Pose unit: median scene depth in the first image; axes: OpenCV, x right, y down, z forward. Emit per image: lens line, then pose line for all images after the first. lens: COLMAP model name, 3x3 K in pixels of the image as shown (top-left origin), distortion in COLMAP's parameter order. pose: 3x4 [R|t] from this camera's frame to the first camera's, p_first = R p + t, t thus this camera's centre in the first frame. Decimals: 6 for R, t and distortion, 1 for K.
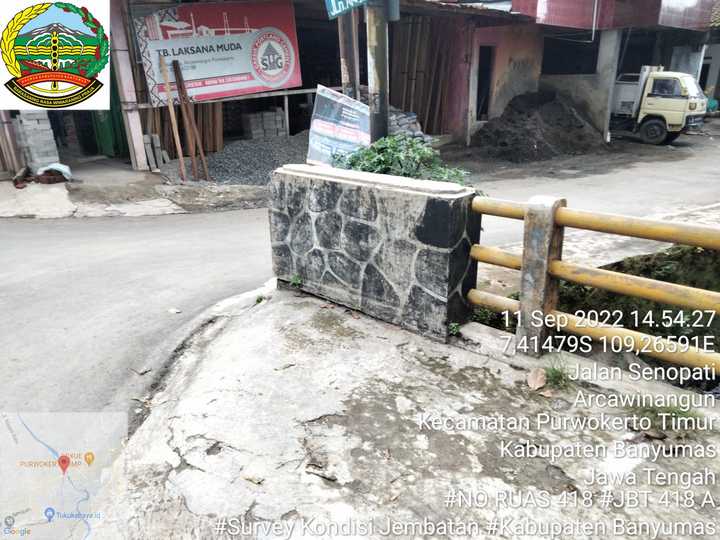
lens RADIAL K [[530.2, 0, 351.4], [0, 530.2, 271.3], [0, 0, 1]] dist [0.017200, -0.003982]
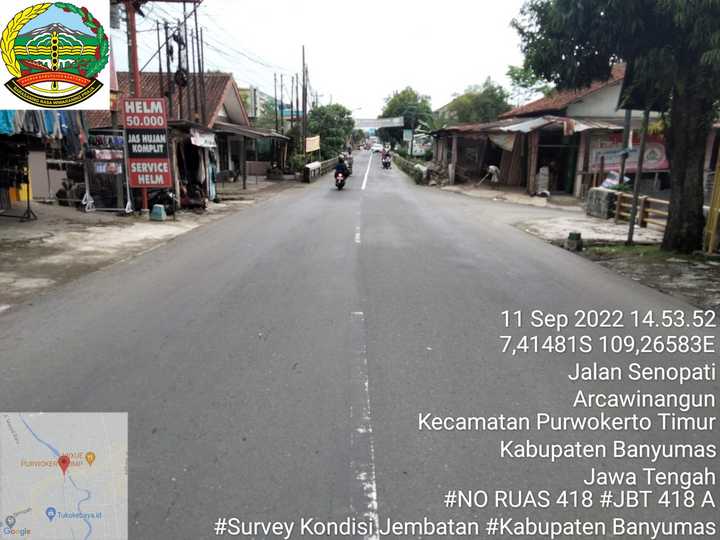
lens RADIAL K [[536.3, 0, 358.1], [0, 536.3, 280.9], [0, 0, 1]] dist [0.051435, -0.002741]
pose [[0.672079, 0.214778, -0.708647, 1.290005], [-0.285975, 0.958046, 0.019149, 0.689499], [0.683029, 0.189786, 0.705303, -2.282837]]
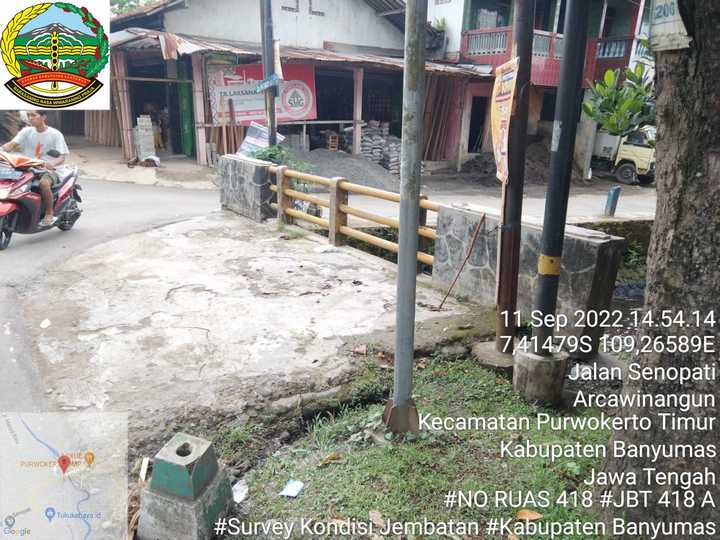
lens RADIAL K [[530.2, 0, 351.4], [0, 530.2, 271.3], [0, 0, 1]] dist [0.017200, -0.003982]
pose [[0.978894, 0.110078, -0.172191, 0.562759], [-0.118476, 0.992181, -0.039247, 0.218415], [0.166524, 0.058819, 0.984282, -0.760656]]
